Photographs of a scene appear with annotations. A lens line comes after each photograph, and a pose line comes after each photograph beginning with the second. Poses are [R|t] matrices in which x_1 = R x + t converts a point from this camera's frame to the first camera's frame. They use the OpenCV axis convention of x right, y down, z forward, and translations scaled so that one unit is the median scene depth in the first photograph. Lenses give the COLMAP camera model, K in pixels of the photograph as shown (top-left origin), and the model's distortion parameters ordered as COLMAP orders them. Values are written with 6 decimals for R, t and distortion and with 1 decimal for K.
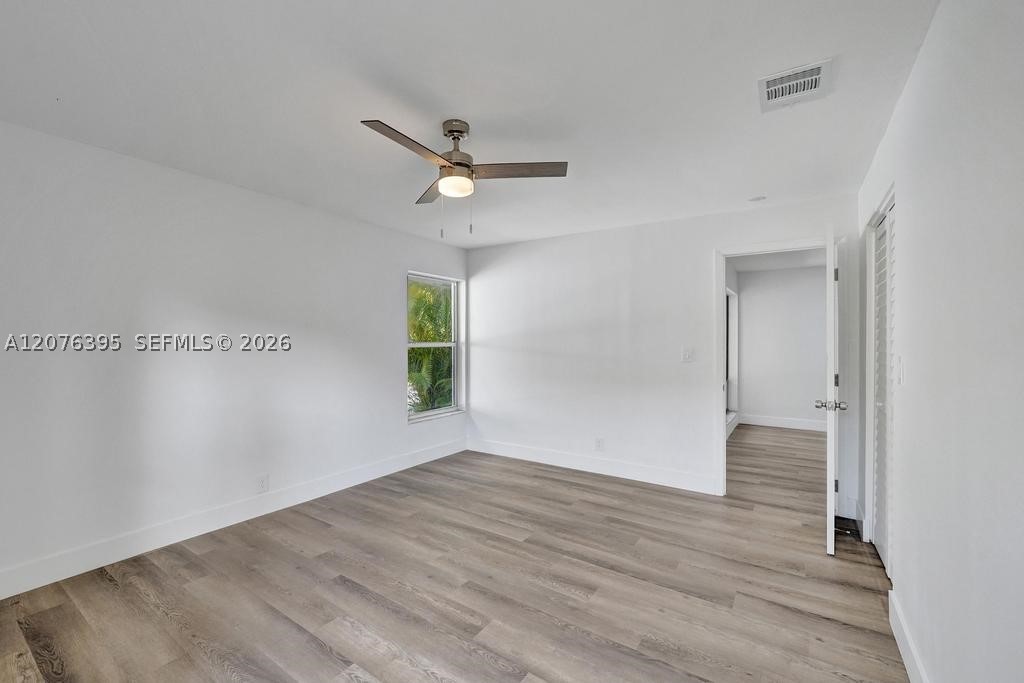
lens RADIAL K [[431.9, 0, 514.6], [0, 431.9, 337.9], [0, 0, 1]] dist [-0.002879, 0.000158]
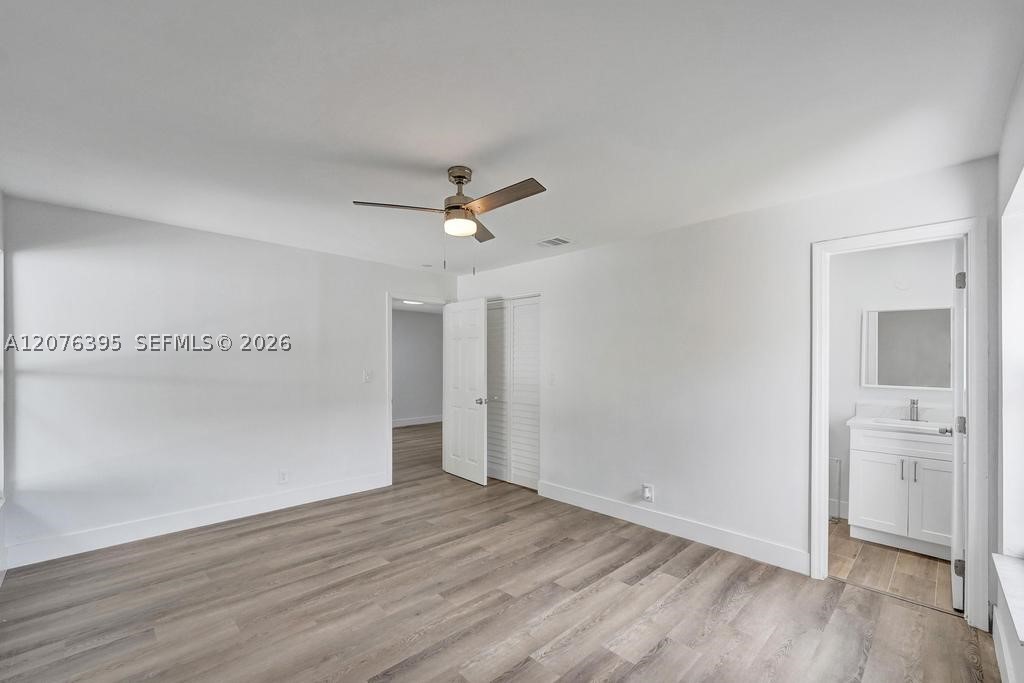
lens RADIAL K [[431.5, 0, 509.9], [0, 431.5, 364.6], [0, 0, 1]] dist [-0.004597, -0.000197]
pose [[0.203032, -0.008247, 0.979137, -0.847897], [-0.007259, 0.999924, 0.009927, -0.009303], [-0.979145, -0.009123, 0.202956, 0.475568]]
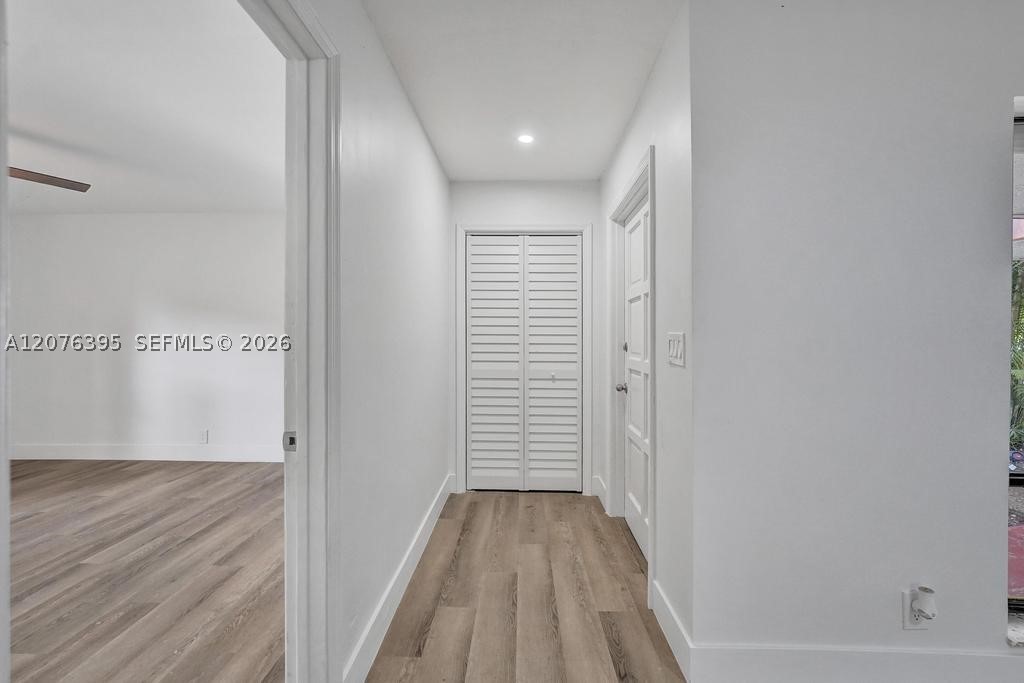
lens RADIAL K [[418.0, 0, 508.8], [0, 418.0, 340.3], [0, 0, 1]] dist [-0.001936, -0.000193]
pose [[0.525391, -0.001176, -0.850860, 1.036404], [0.004908, 0.999987, 0.001649, 0.044364], [0.850847, -0.005043, 0.525389, 1.178555]]
